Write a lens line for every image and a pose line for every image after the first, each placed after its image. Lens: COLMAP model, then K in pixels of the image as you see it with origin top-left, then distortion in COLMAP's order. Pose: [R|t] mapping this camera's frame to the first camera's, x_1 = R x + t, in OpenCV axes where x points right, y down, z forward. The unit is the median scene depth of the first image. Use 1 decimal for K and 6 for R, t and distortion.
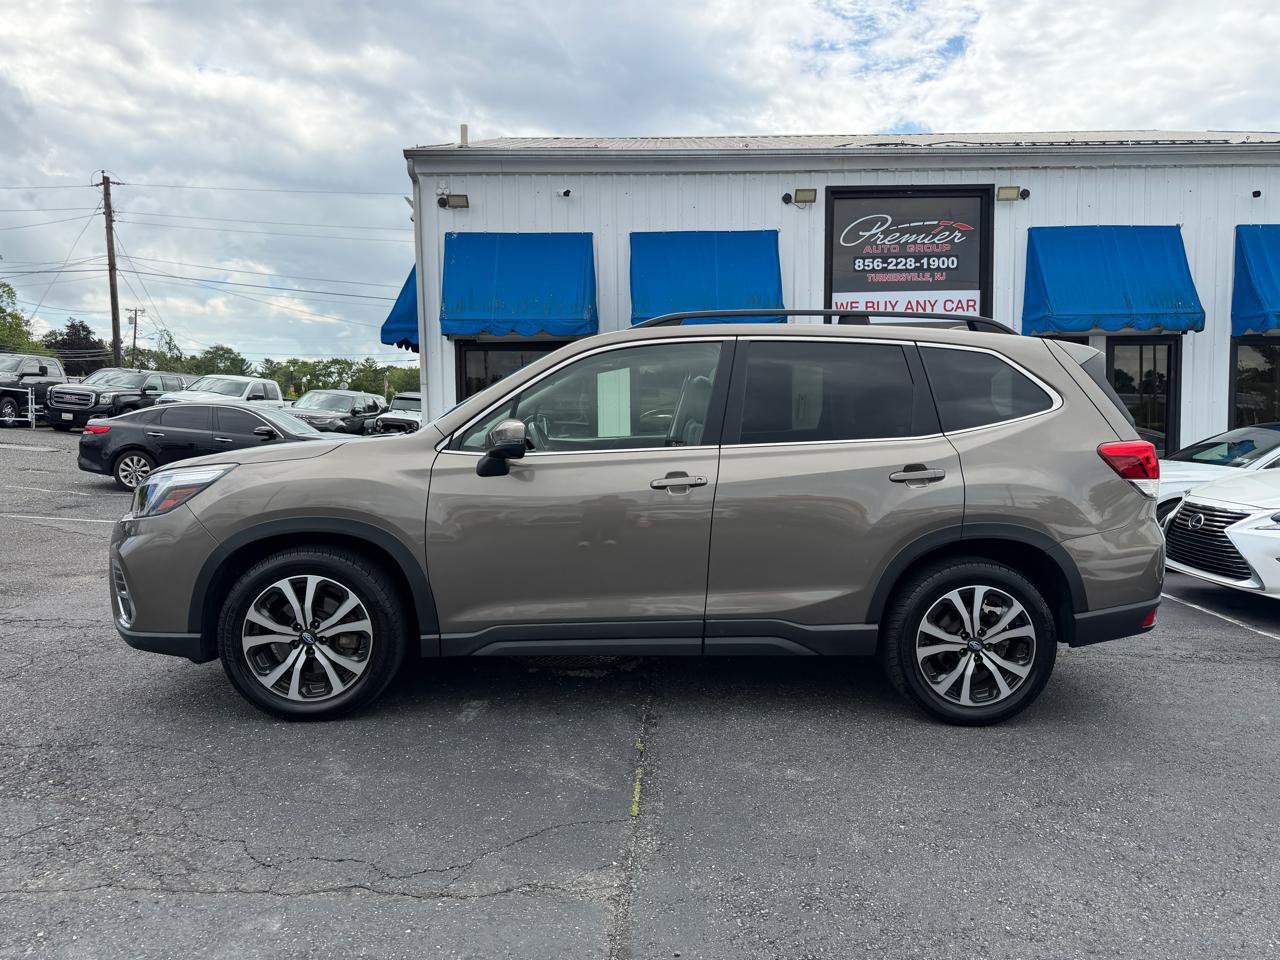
lens RADIAL K [[898.5, 0, 645.5], [0, 898.5, 479.0], [0, 0, 1]] dist [0.125164, -0.153022]
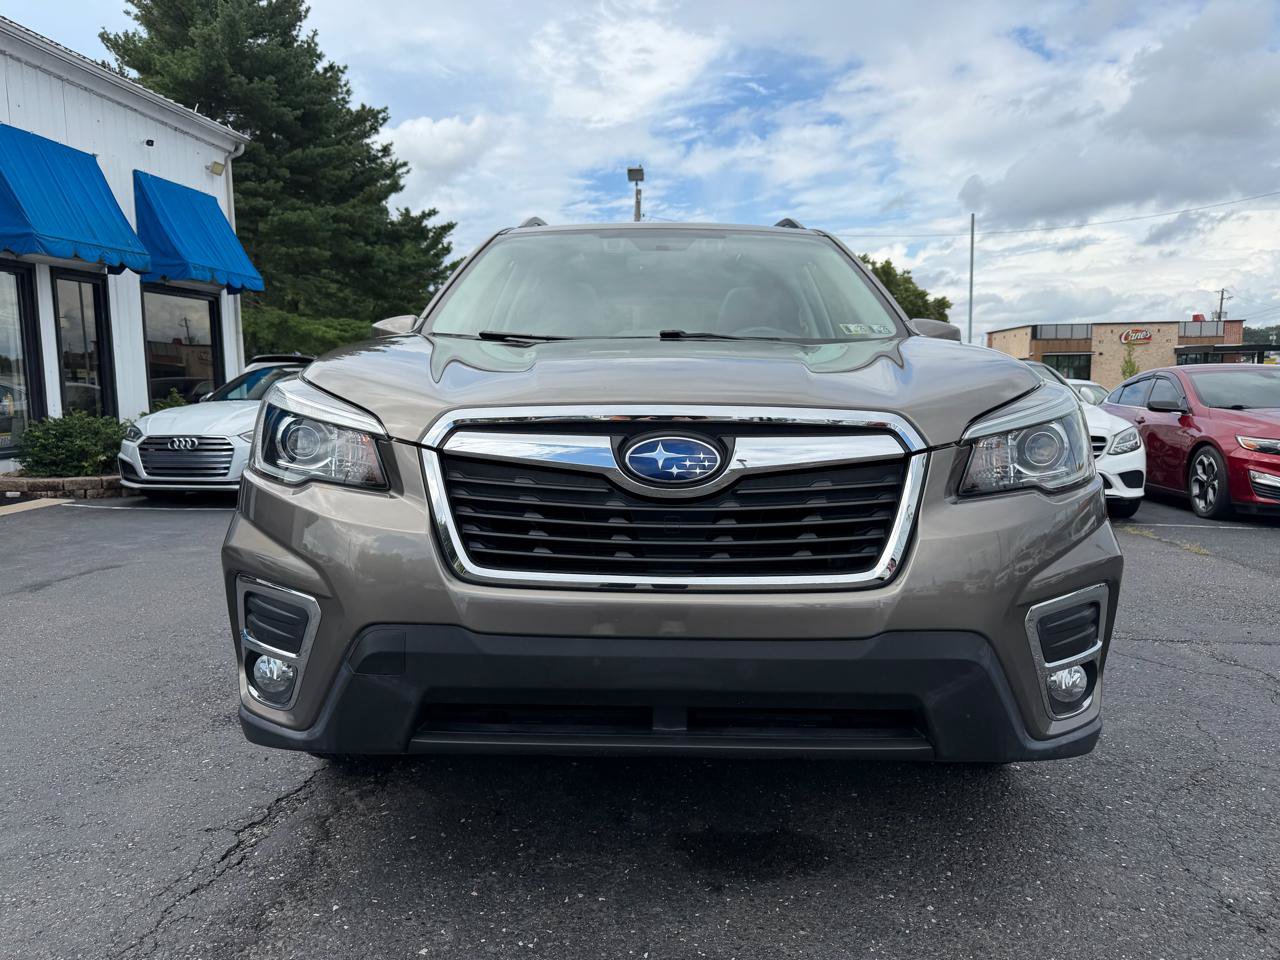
lens RADIAL K [[909.1, 0, 636.9], [0, 909.1, 491.5], [0, 0, 1]] dist [0.003715, -0.008874]
pose [[0.067719, -0.127980, 0.989462, -0.334130], [0.076142, 0.989509, 0.122775, -0.009479], [-0.994795, 0.067025, 0.076753, 0.396420]]
